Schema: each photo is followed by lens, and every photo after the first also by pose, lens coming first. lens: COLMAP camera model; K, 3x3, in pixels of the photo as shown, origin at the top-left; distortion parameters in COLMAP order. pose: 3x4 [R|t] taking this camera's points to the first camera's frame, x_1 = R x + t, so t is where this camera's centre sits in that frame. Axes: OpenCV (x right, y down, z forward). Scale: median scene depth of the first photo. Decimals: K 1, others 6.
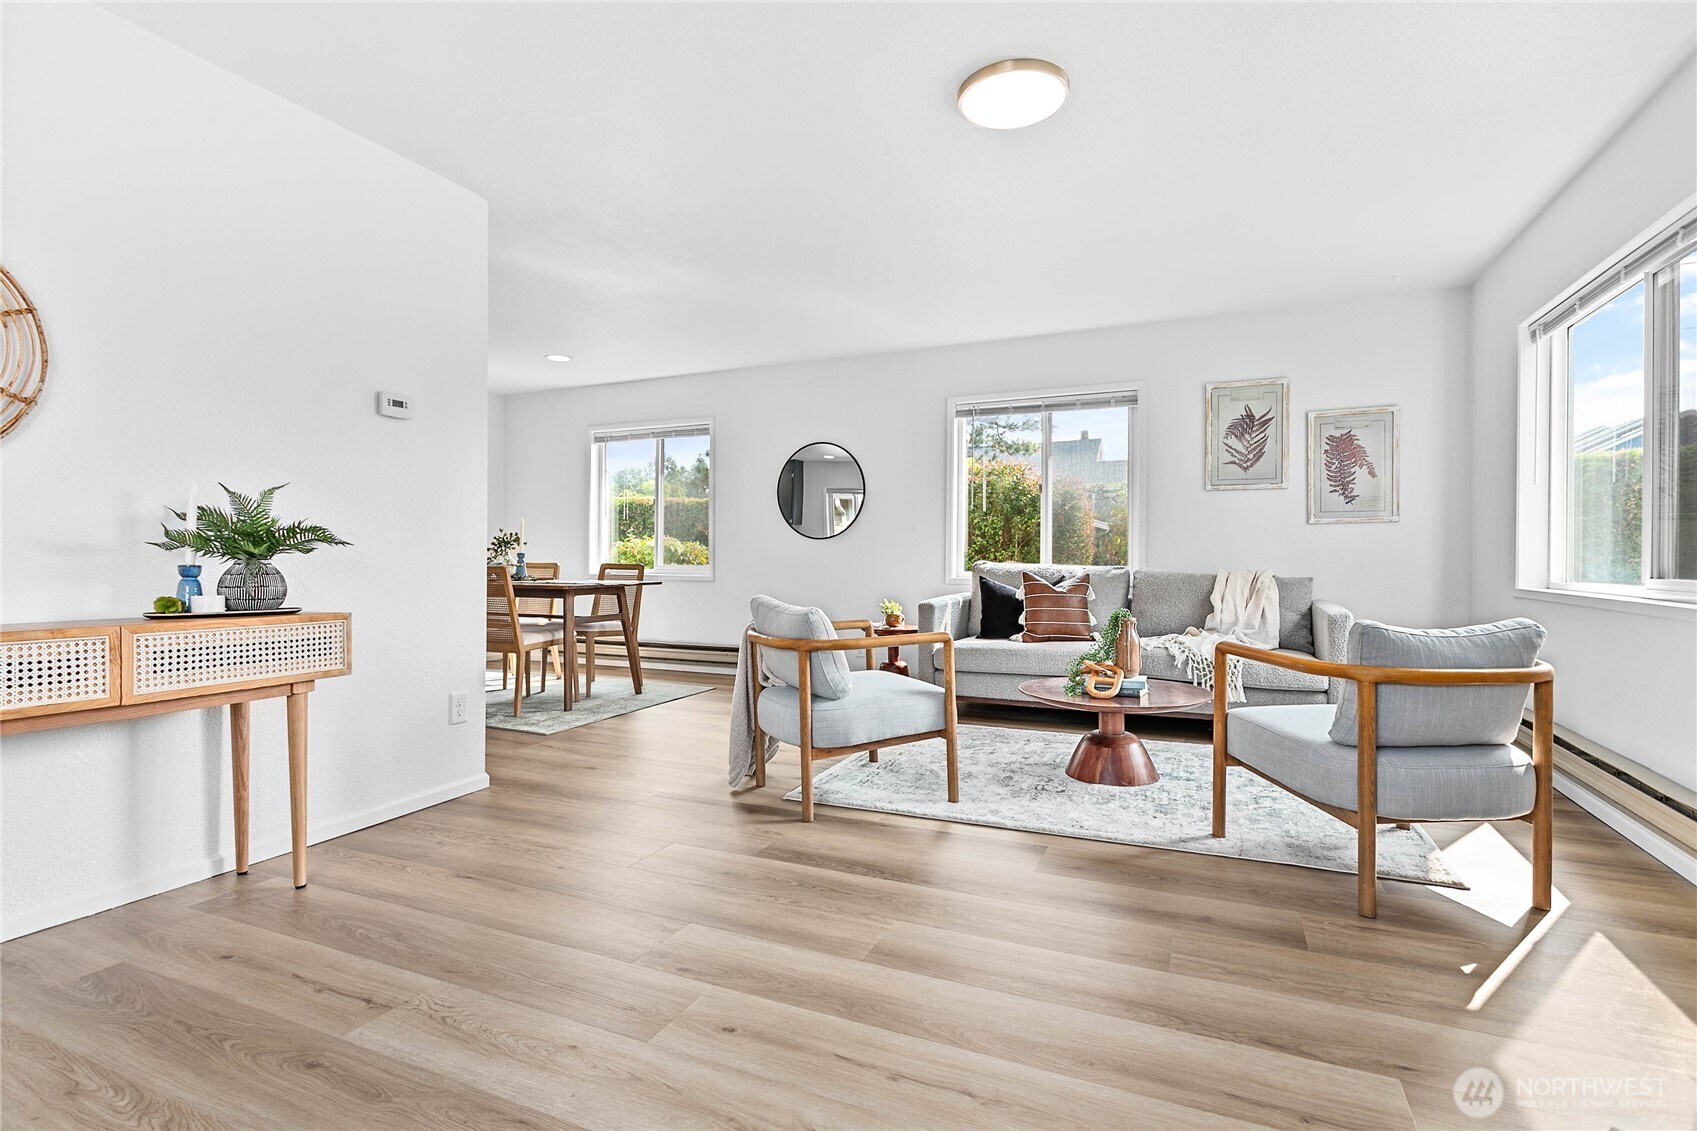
lens RADIAL K [[812.9, 0, 850.6], [0, 812.9, 568.4], [0, 0, 1]] dist [-0.000997, 0.002079]
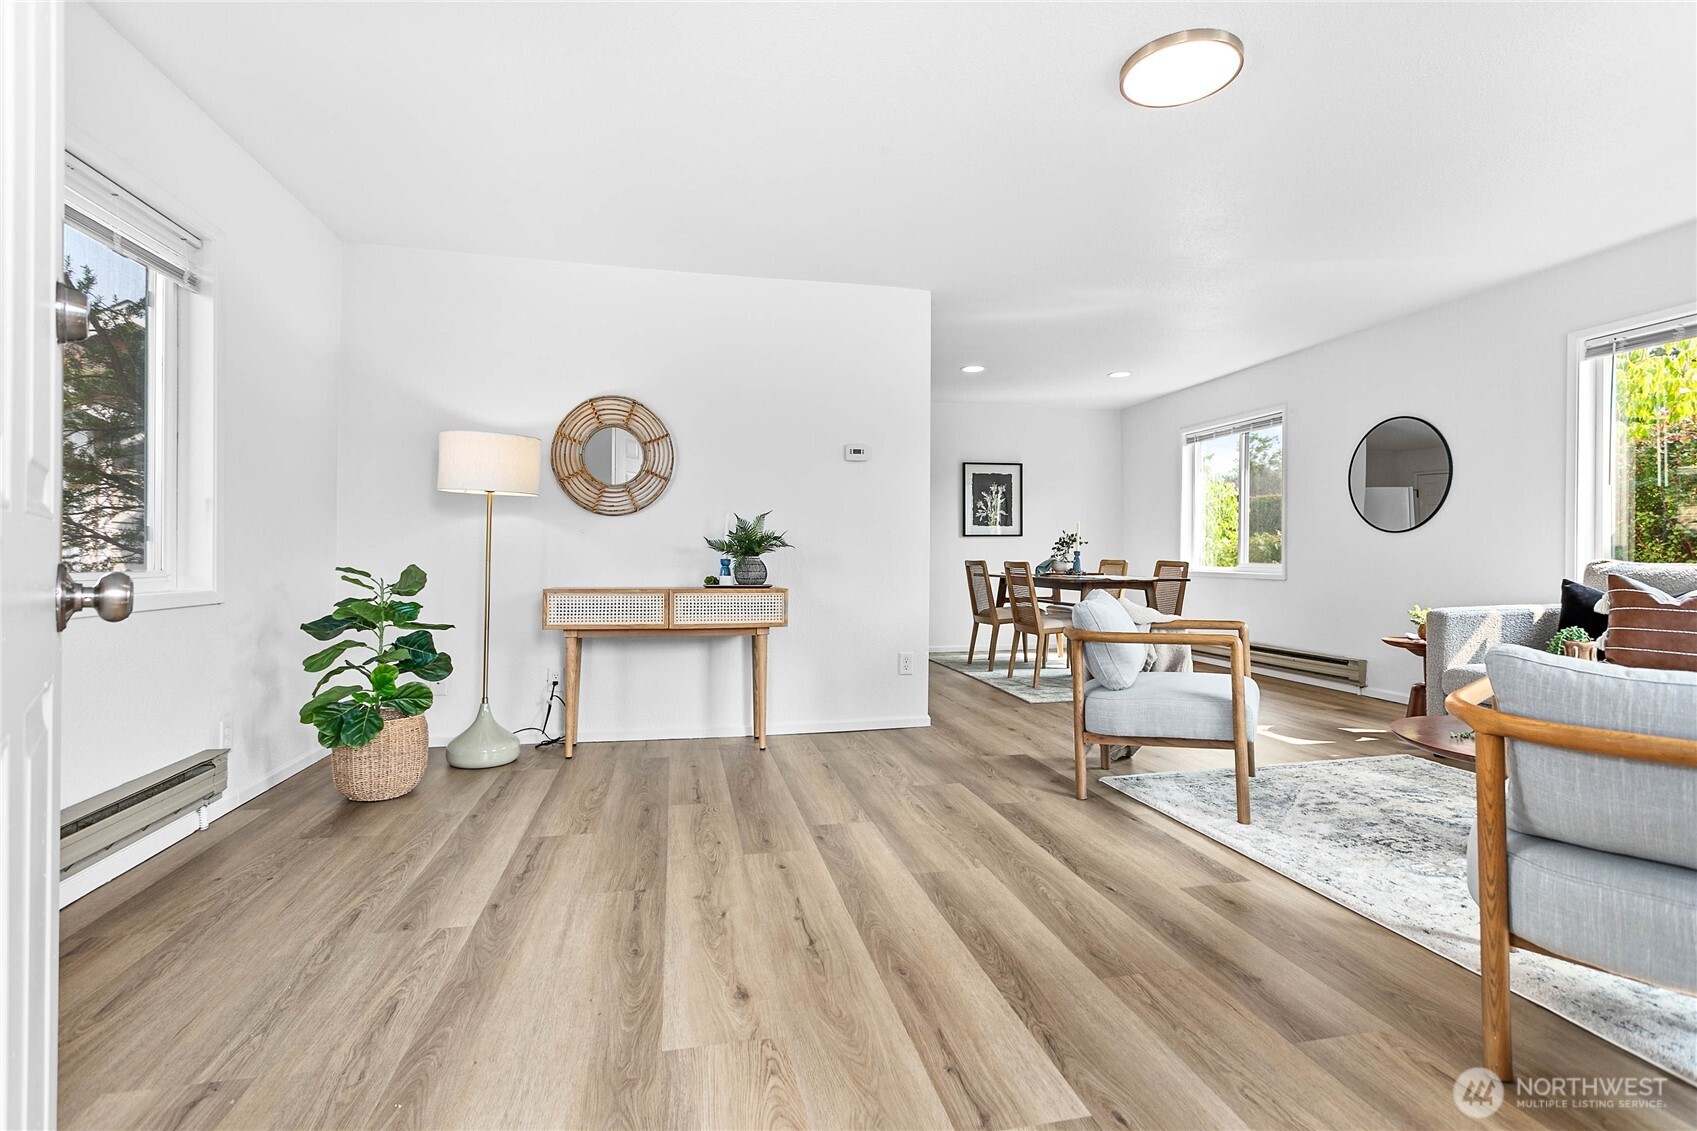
lens RADIAL K [[812.9, 0, 853.8], [0, 812.9, 556.4], [0, 0, 1]] dist [-0.000997, 0.002079]
pose [[0.592790, -0.000454, -0.805357, 0.695262], [-0.009833, 0.999921, -0.007802, 0.000869], [0.805297, 0.012544, 0.592739, 0.124404]]
